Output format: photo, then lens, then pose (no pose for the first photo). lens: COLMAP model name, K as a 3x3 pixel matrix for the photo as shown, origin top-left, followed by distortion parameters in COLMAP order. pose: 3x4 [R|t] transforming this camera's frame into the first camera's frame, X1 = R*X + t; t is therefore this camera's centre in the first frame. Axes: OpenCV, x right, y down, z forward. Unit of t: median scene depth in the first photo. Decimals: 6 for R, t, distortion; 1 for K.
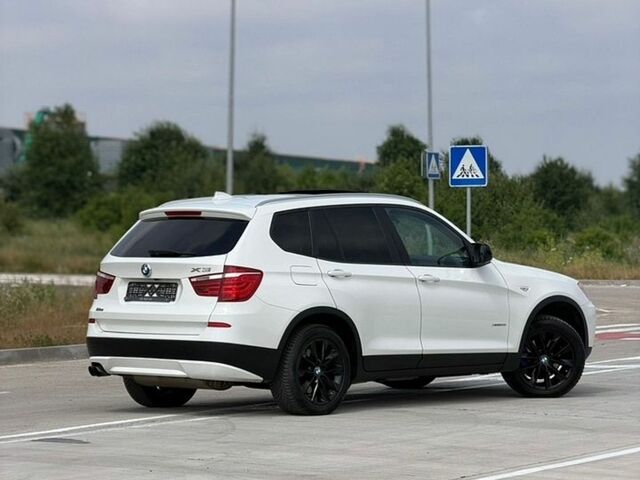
lens RADIAL K [[2583.5, 0, 320.0], [0, 2583.5, 240.0], [0, 0, 1]] dist [0.079936, -1.263377]
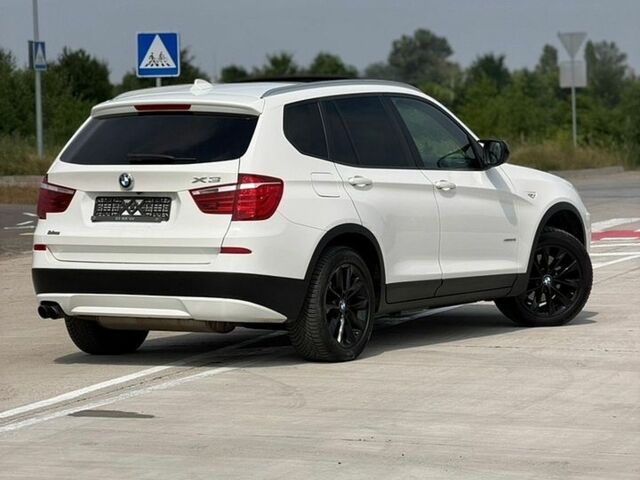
lens RADIAL K [[2583.5, 0, 320.0], [0, 2583.5, 240.0], [0, 0, 1]] dist [0.079936, -1.263377]
pose [[0.978679, -0.021376, 0.204282, -0.166698], [0.012962, 0.999015, 0.042439, -0.002787], [-0.204988, -0.038886, 0.977992, 0.228877]]
